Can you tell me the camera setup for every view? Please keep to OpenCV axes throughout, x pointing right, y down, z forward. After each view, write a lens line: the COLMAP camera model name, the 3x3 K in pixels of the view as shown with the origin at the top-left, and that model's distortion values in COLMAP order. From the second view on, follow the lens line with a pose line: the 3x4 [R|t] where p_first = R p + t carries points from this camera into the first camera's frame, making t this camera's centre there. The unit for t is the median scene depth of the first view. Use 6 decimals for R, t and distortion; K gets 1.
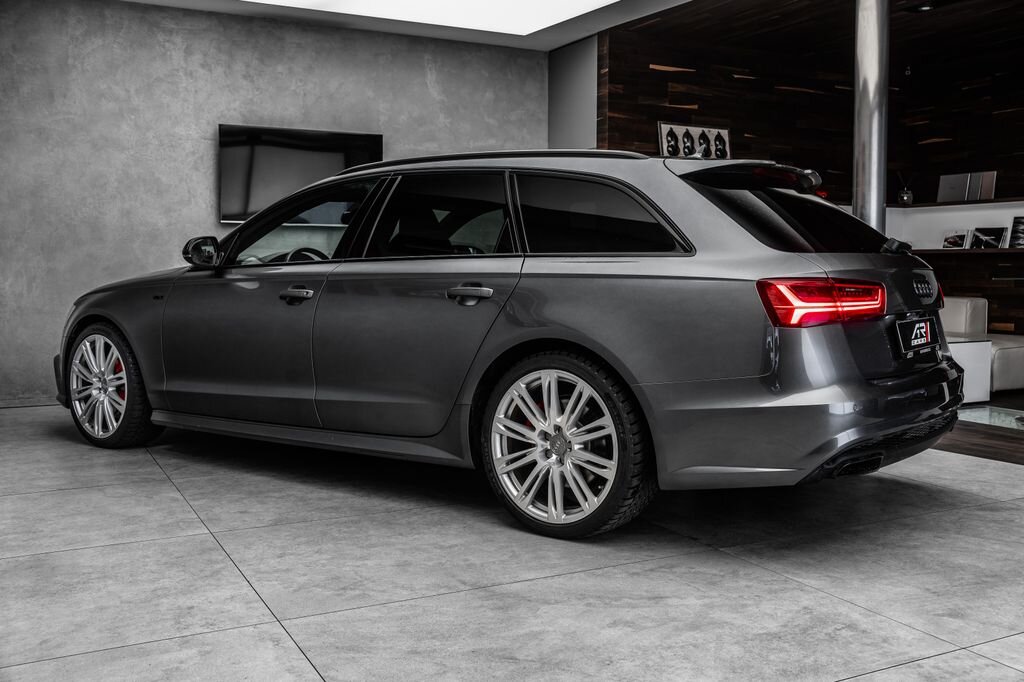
lens RADIAL K [[1005.5, 0, 511.4], [0, 1005.5, 338.6], [0, 0, 1]] dist [-0.006439, 0.000000]
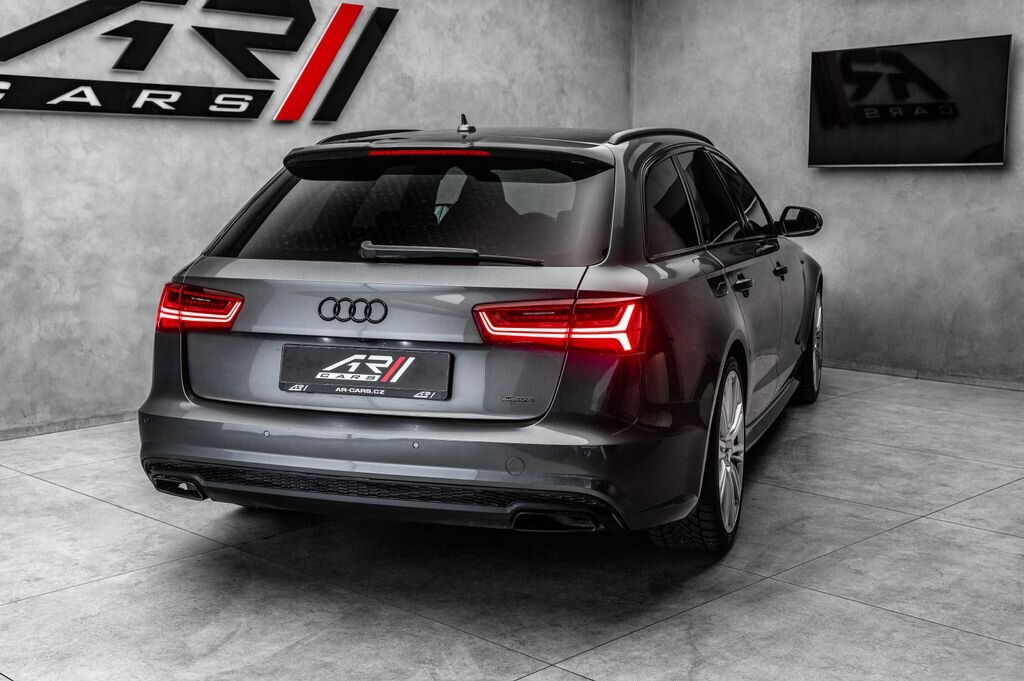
lens RADIAL K [[1265.6, 0, 512.0], [0, 1265.6, 341.7], [0, 0, 1]] dist [0.111926, 0.000000]
pose [[0.289663, 0.125274, -0.948895, 0.735894], [-0.062071, 0.991769, 0.111986, -0.076066], [0.955114, 0.026461, 0.295055, 0.447657]]
